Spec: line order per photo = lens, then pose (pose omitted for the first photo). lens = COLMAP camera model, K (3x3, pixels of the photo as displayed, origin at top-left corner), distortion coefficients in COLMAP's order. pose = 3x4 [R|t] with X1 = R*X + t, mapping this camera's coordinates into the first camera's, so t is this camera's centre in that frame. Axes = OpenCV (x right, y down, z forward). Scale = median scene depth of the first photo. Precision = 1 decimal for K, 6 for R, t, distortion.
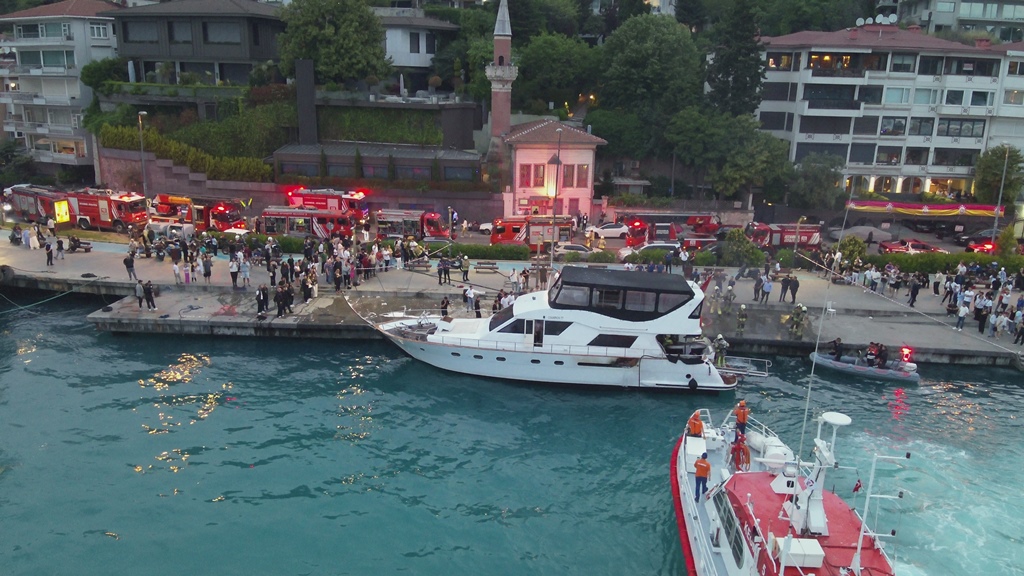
lens RADIAL K [[711.2, 0, 506.9], [0, 711.2, 288.6], [0, 0, 1]] dist [0.125597, -0.217186]
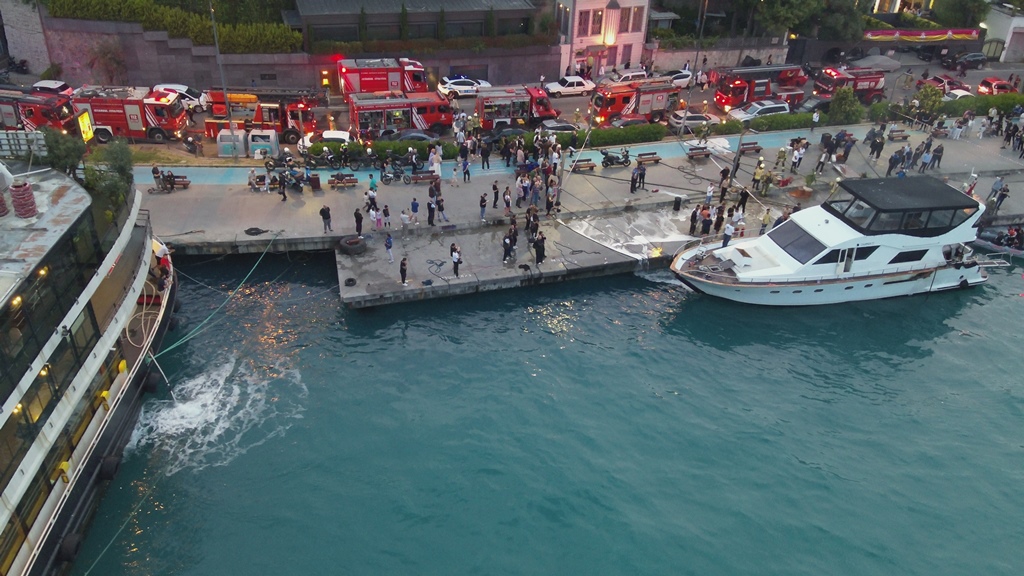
lens RADIAL K [[711.2, 0, 506.9], [0, 711.2, 288.6], [0, 0, 1]] dist [0.125597, -0.217186]
pose [[0.950063, -0.161379, 0.267089, -0.370483], [0.071308, 0.945523, 0.317649, -0.138106], [-0.303801, -0.282741, 0.909814, 0.094318]]
